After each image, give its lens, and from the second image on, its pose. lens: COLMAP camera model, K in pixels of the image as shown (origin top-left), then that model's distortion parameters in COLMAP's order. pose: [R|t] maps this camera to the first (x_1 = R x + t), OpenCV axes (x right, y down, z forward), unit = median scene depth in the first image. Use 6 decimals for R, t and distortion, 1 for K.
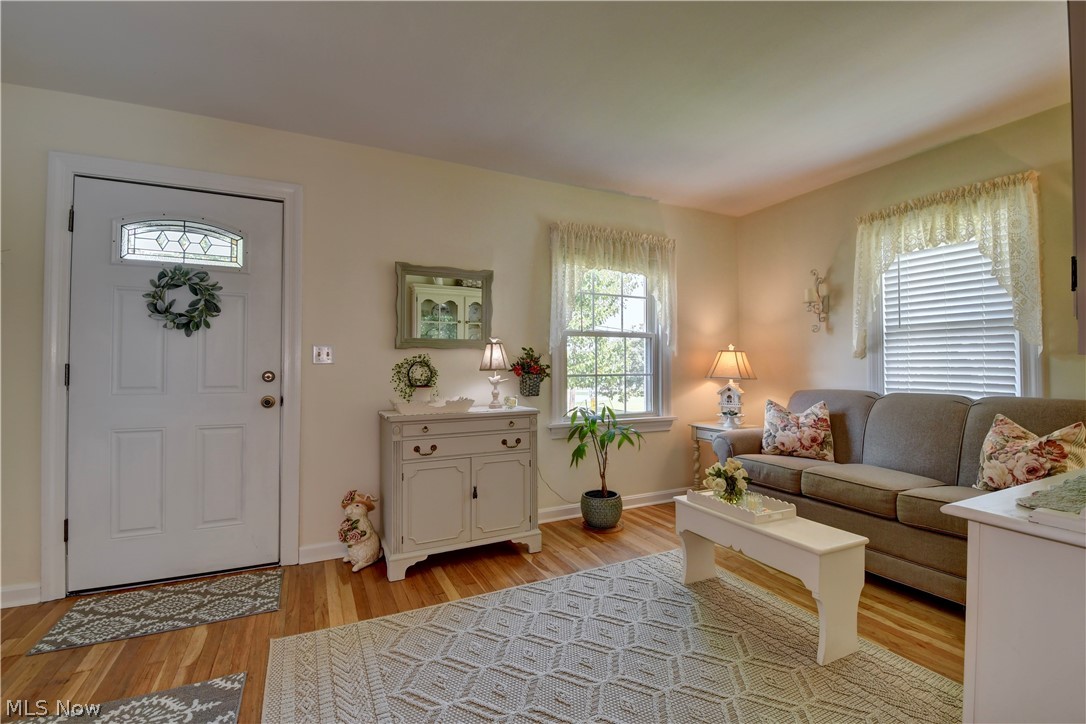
lens RADIAL K [[471.5, 0, 541.9], [0, 471.5, 358.2], [0, 0, 1]] dist [-0.004022, -0.001261]
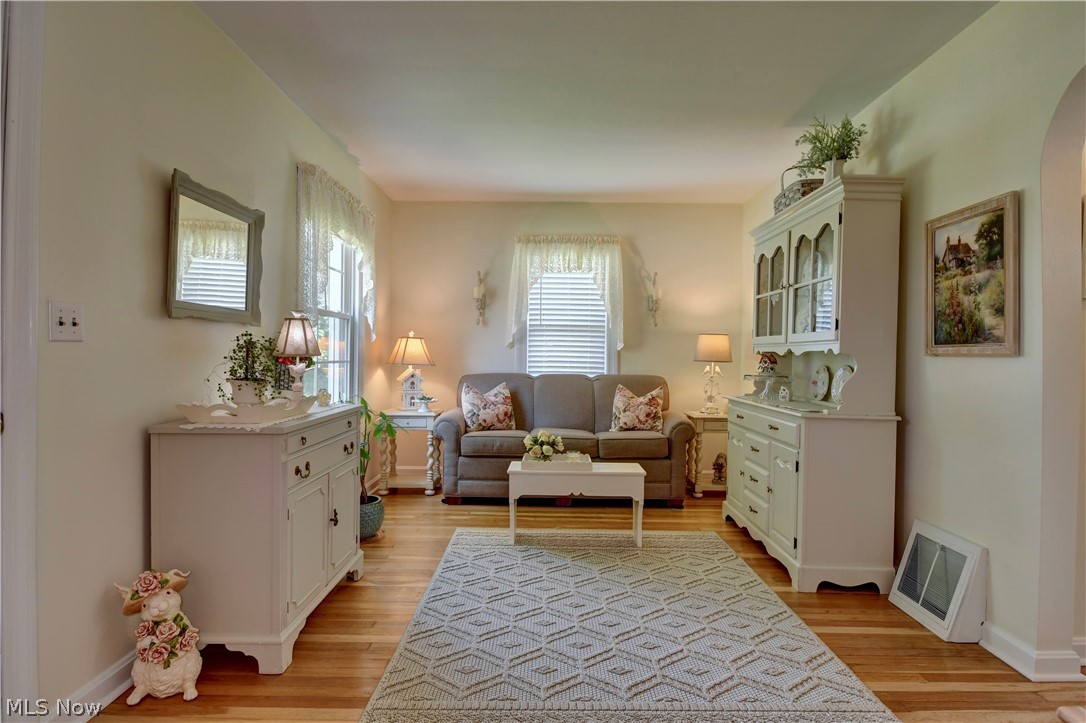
lens RADIAL K [[561.6, 0, 543.9], [0, 561.6, 360.5], [0, 0, 1]] dist [0.005697, -0.000556]
pose [[0.453819, -0.001925, 0.891092, -0.729980], [-0.029077, 0.999433, 0.016968, 0.006555], [-0.890619, -0.033611, 0.453506, 0.274187]]
